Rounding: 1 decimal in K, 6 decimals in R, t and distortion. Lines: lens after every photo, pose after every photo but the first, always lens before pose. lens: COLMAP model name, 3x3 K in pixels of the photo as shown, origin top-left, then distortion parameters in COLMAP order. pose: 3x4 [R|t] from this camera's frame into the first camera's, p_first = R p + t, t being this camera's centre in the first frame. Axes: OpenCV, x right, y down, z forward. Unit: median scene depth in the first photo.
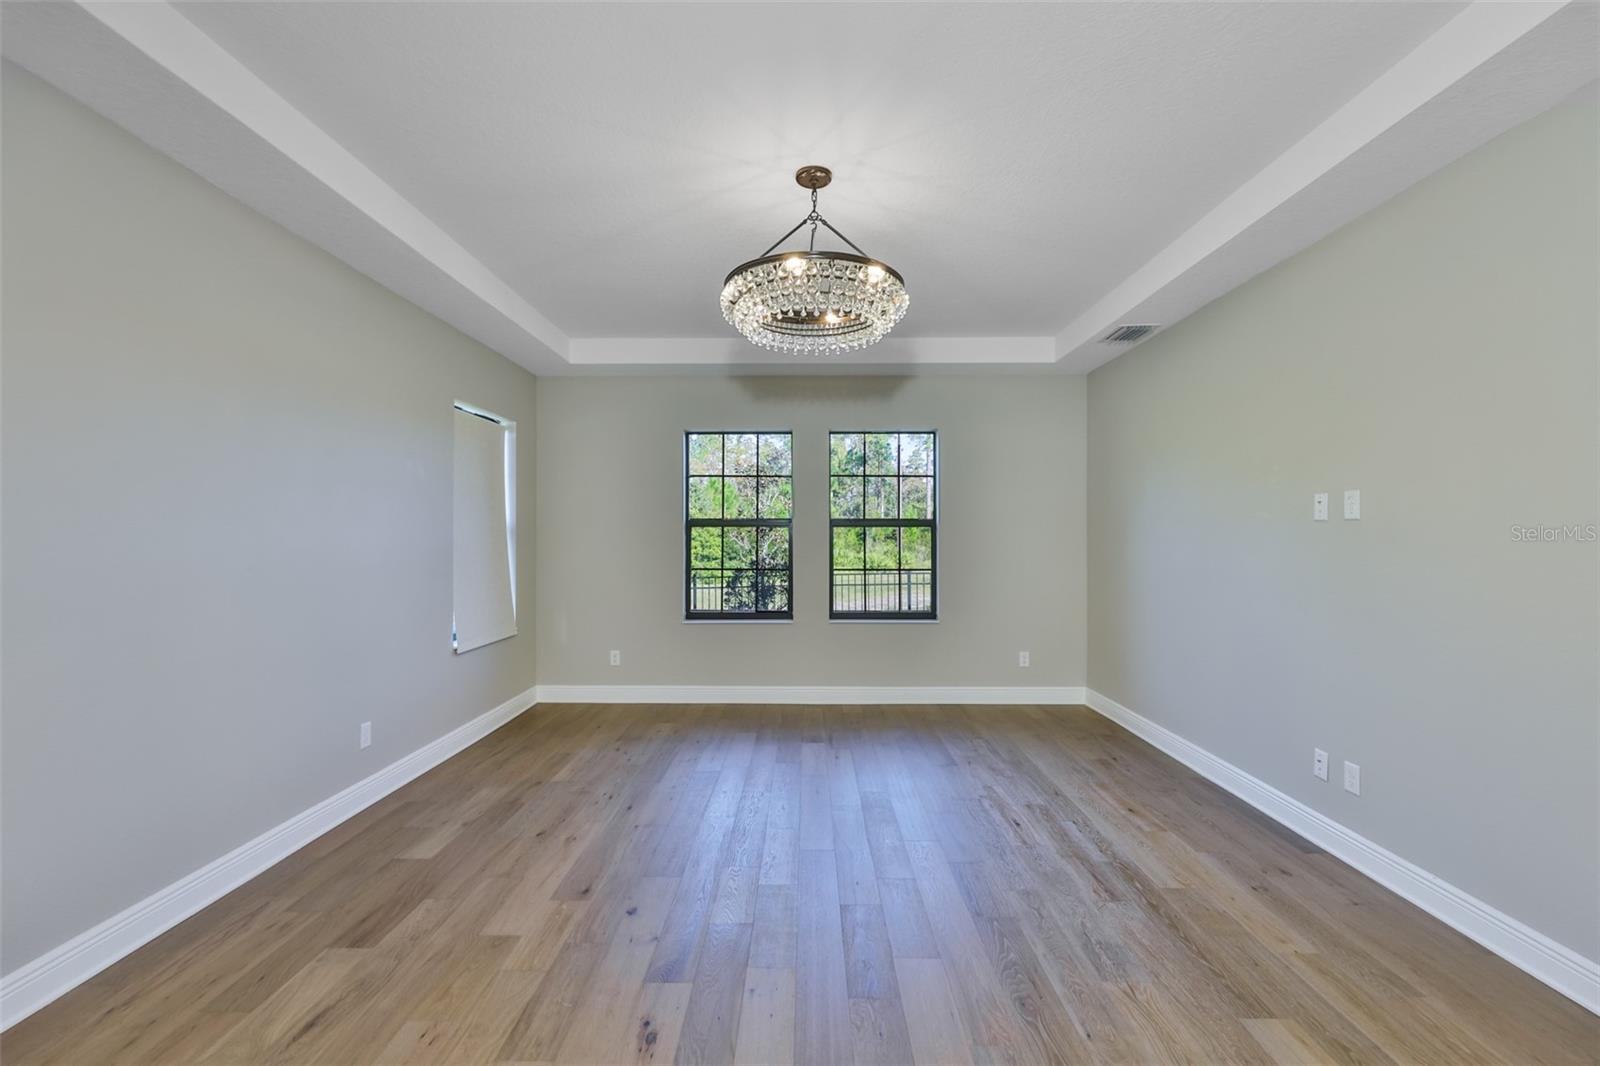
lens RADIAL K [[686.7, 0, 815.2], [0, 686.7, 533.9], [0, 0, 1]] dist [-0.000314, -0.000075]
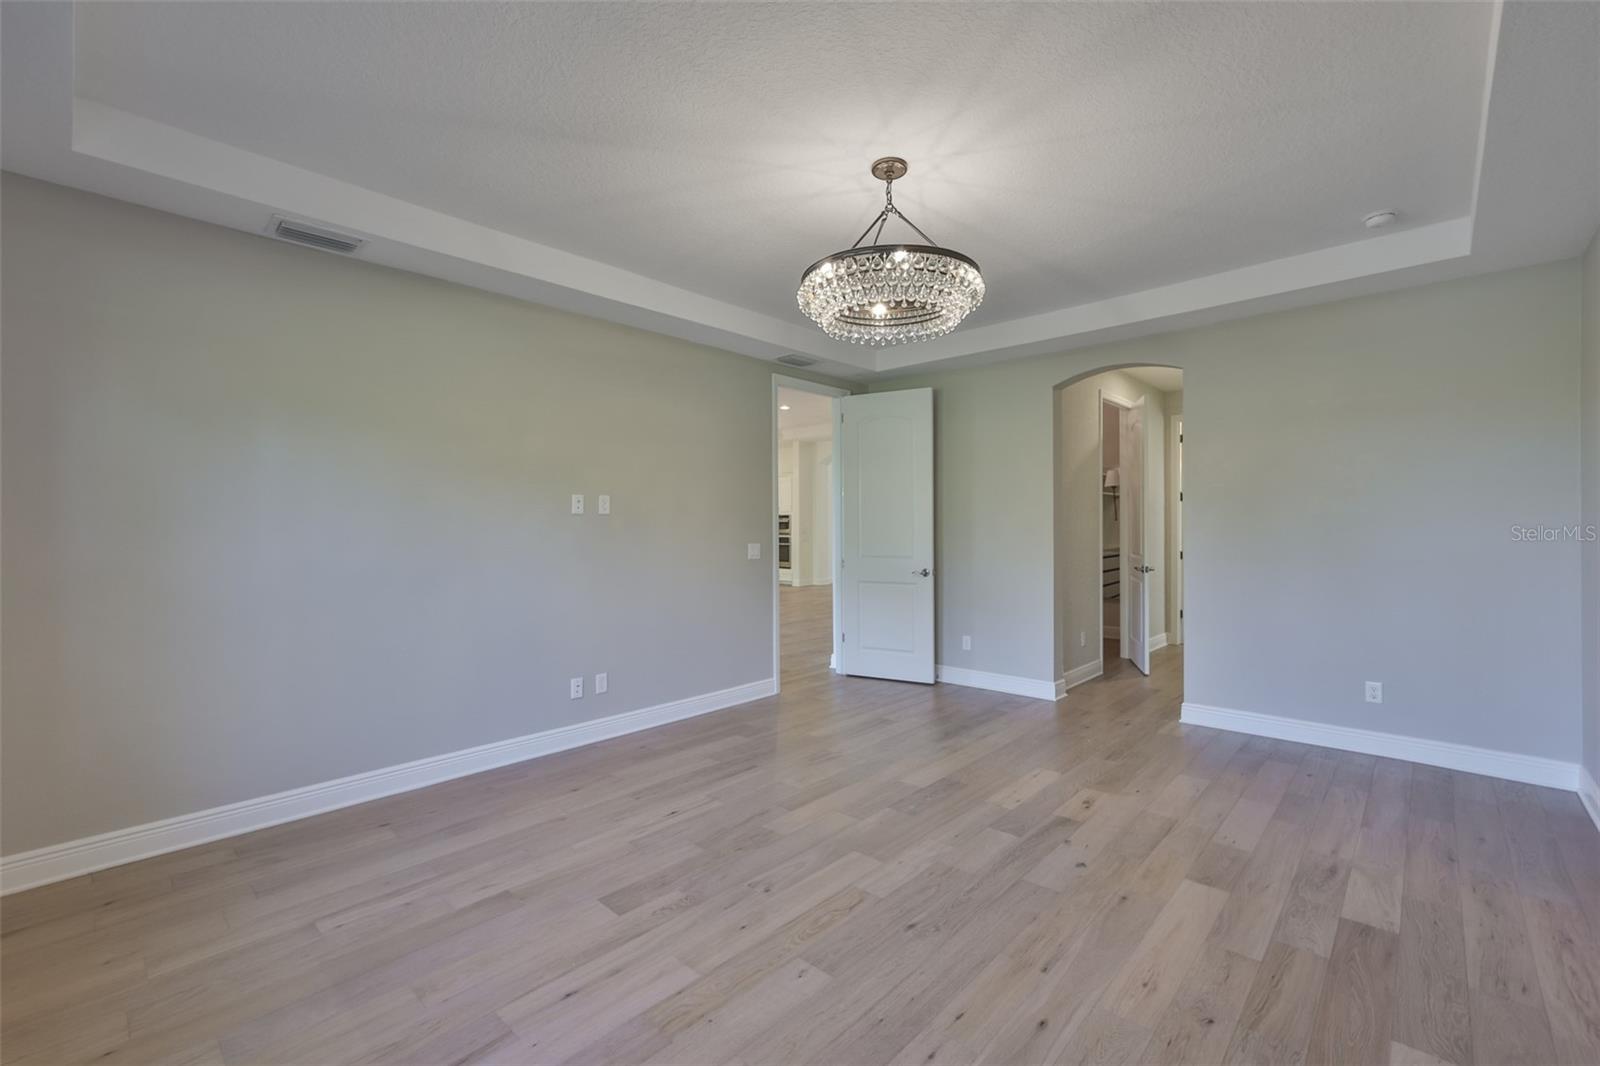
lens RADIAL K [[686.7, 0, 815.2], [0, 686.7, 533.9], [0, 0, 1]] dist [-0.000314, -0.000075]
pose [[-0.737023, -0.000816, 0.675868, -0.667921], [0.004838, 0.999967, 0.006483, 0.016645], [-0.675851, 0.008048, -0.736995, 2.012044]]
